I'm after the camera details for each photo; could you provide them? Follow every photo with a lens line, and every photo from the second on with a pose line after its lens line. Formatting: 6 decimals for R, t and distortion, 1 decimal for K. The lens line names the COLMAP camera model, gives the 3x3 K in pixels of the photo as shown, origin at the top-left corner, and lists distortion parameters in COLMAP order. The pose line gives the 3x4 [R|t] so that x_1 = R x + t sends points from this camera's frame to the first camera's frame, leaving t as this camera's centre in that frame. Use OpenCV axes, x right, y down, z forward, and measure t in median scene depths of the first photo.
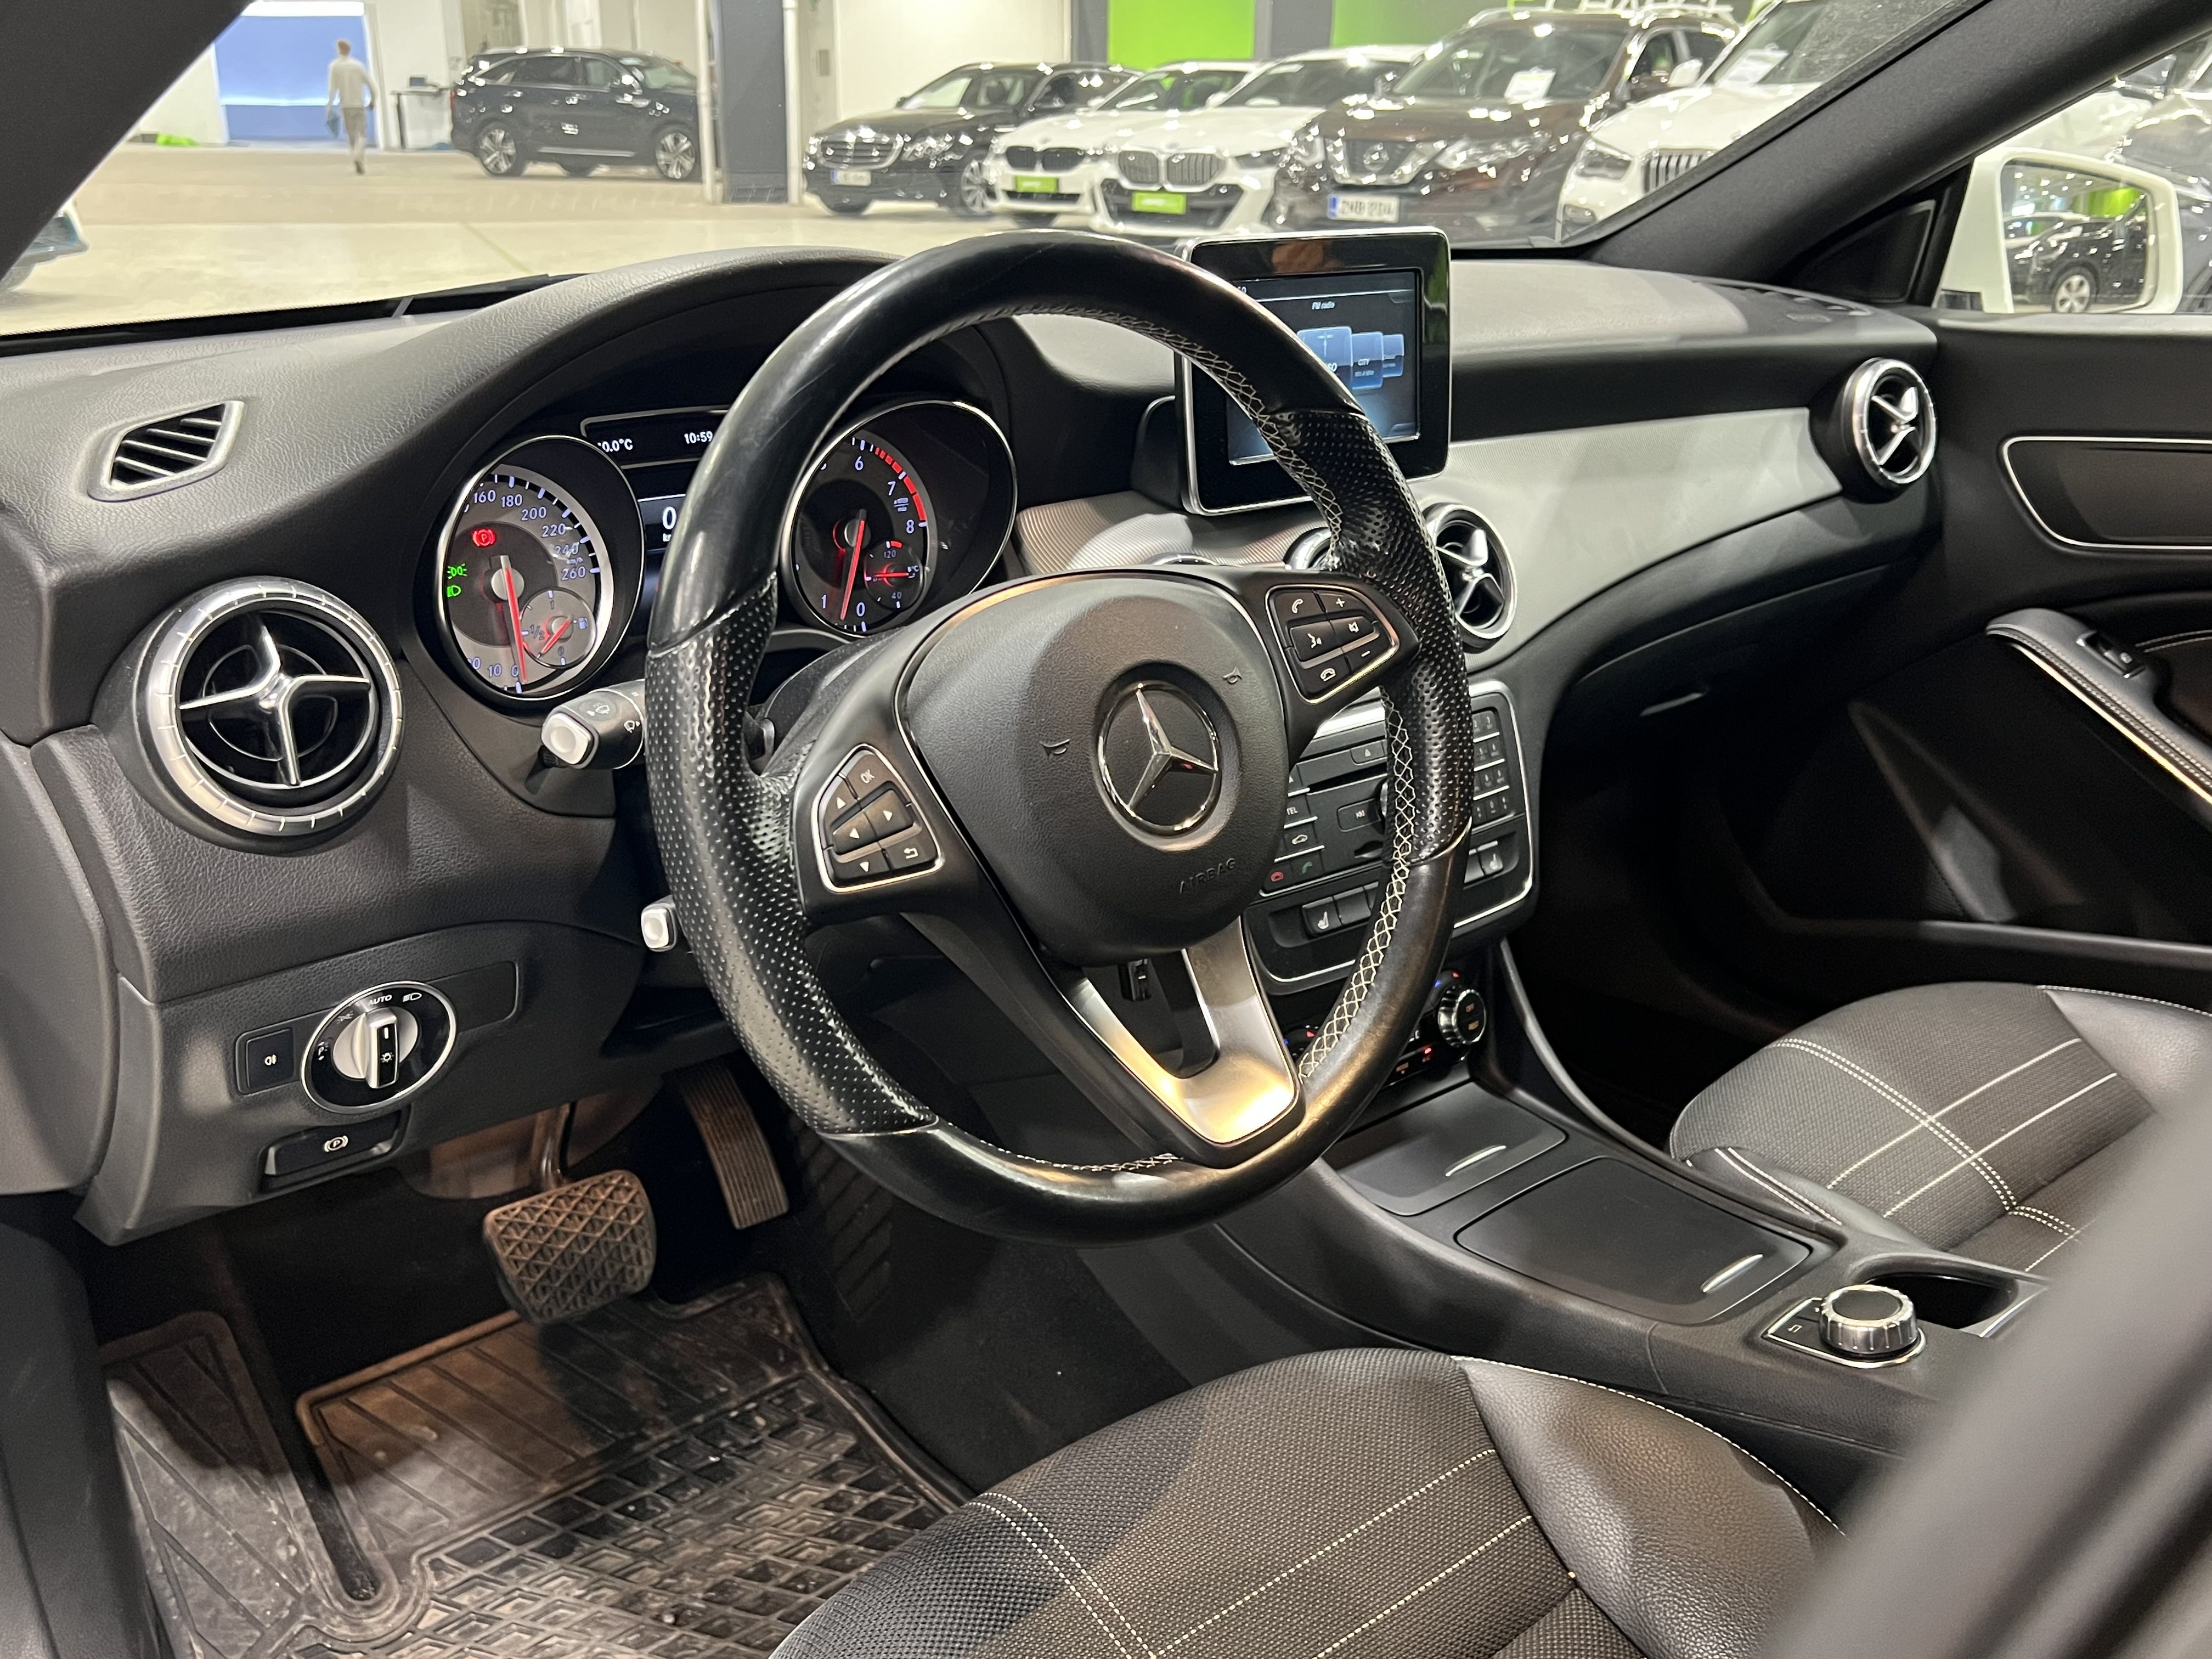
lens RADIAL K [[2015.2, 0, 1106.0], [0, 2015.2, 829.5], [0, 0, 1]] dist [0.090241, -0.005591]
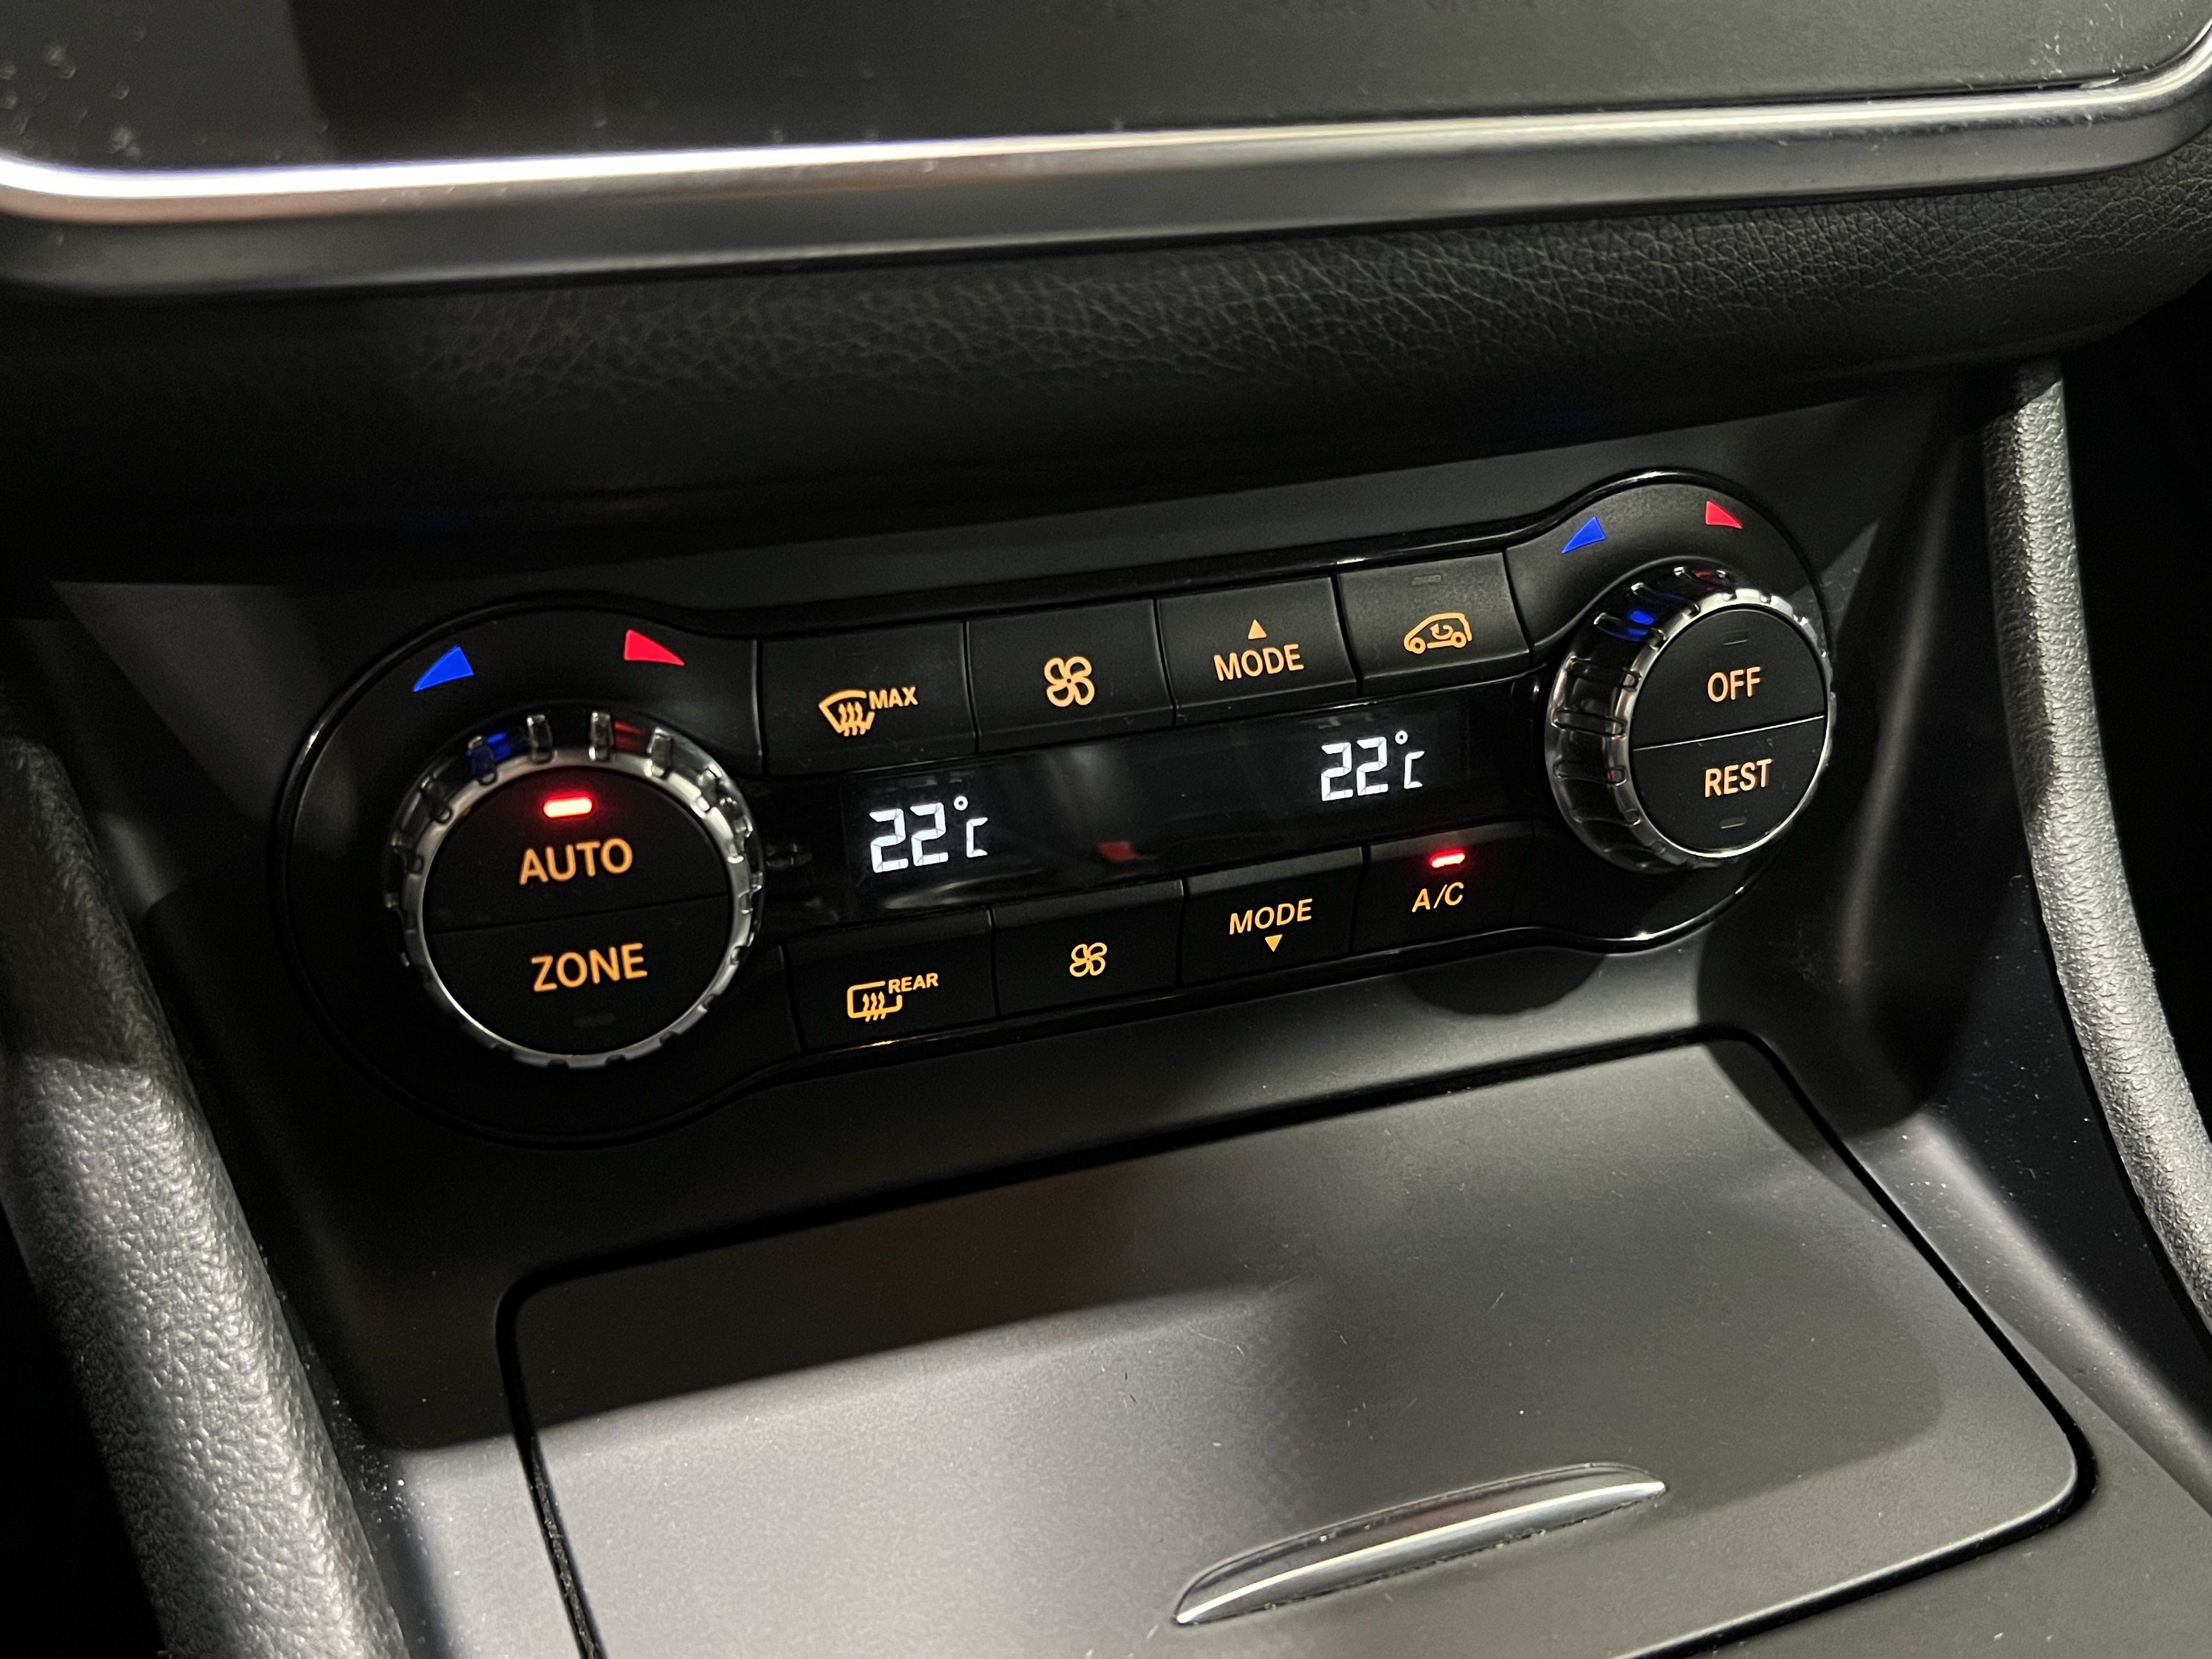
lens RADIAL K [[2129.6, 0, 1106.0], [0, 2129.6, 829.5], [0, 0, 1]] dist [0.169851, -0.509974]
pose [[0.933535, 0.189130, -0.304537, 0.191813], [-0.136866, 0.973191, 0.184841, 0.073005], [0.331331, -0.130874, 0.934394, 0.797826]]
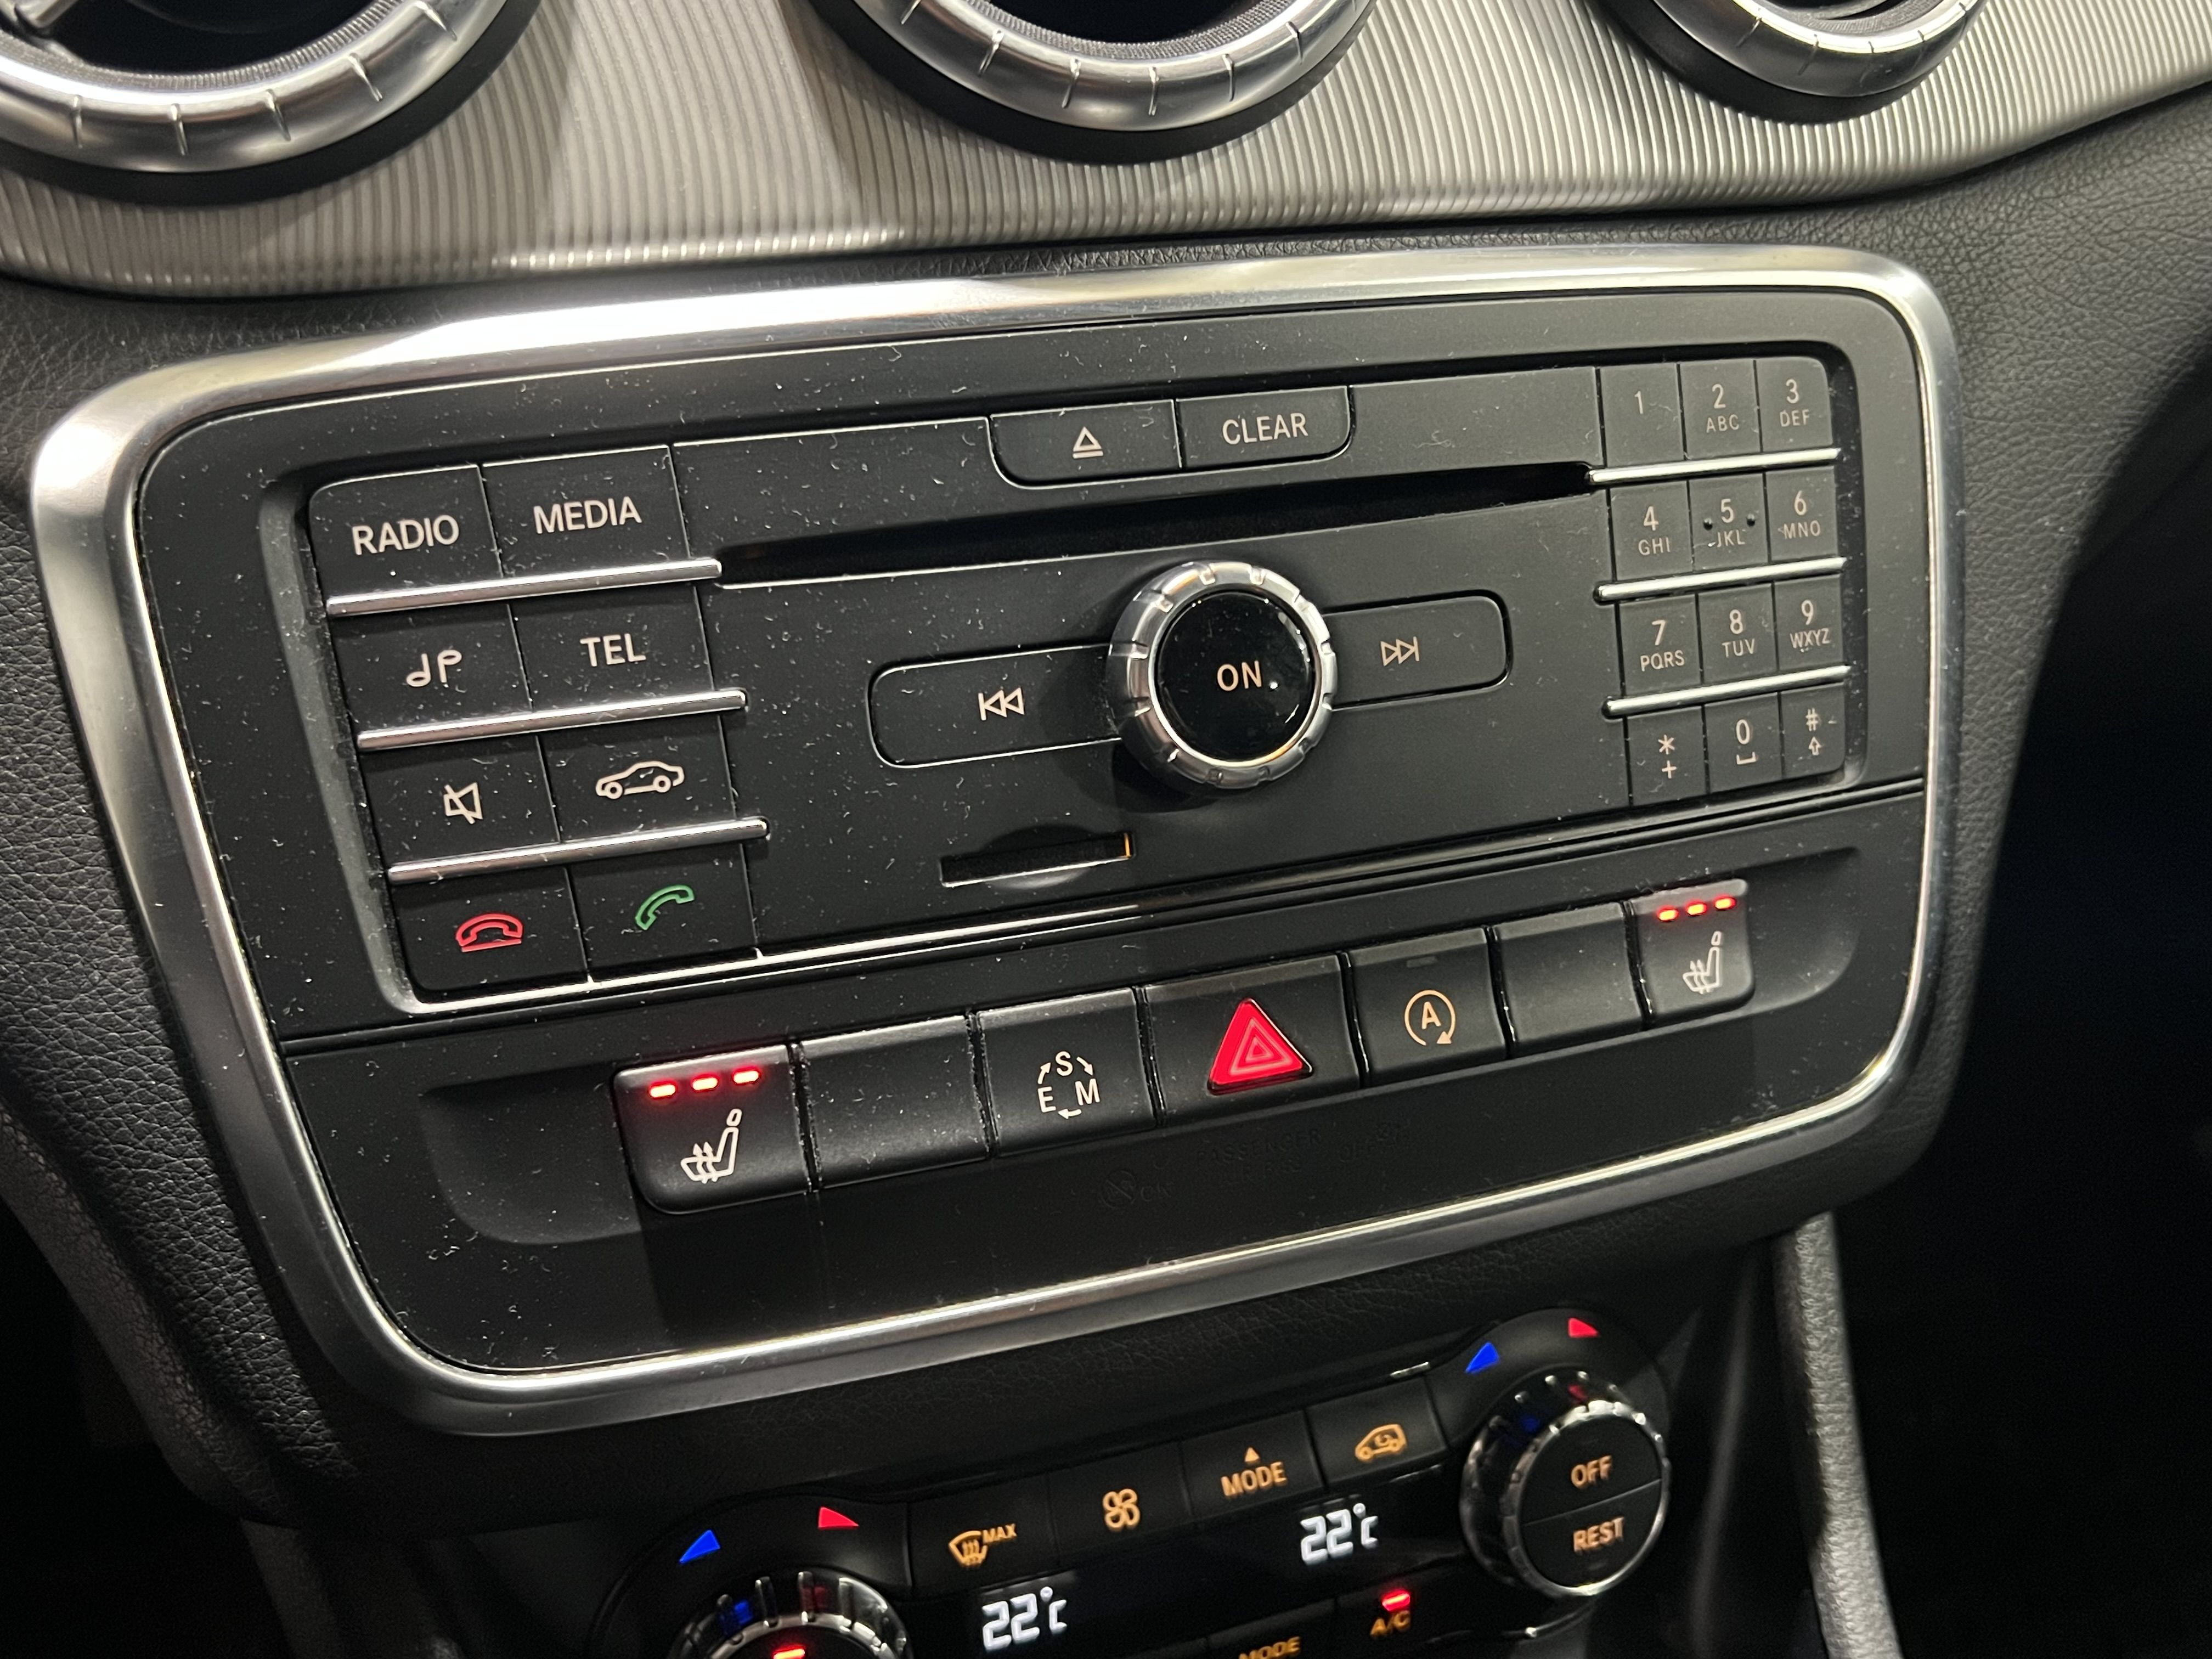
lens RADIAL K [[2149.8, 0, 1112.4], [0, 2149.8, 862.9], [0, 0, 1]] dist [0.018951, -0.000579]
pose [[0.935905, 0.136433, -0.324757, 0.205382], [-0.108939, 0.988855, 0.101479, -0.015011], [0.334982, -0.059596, 0.940338, 0.721440]]
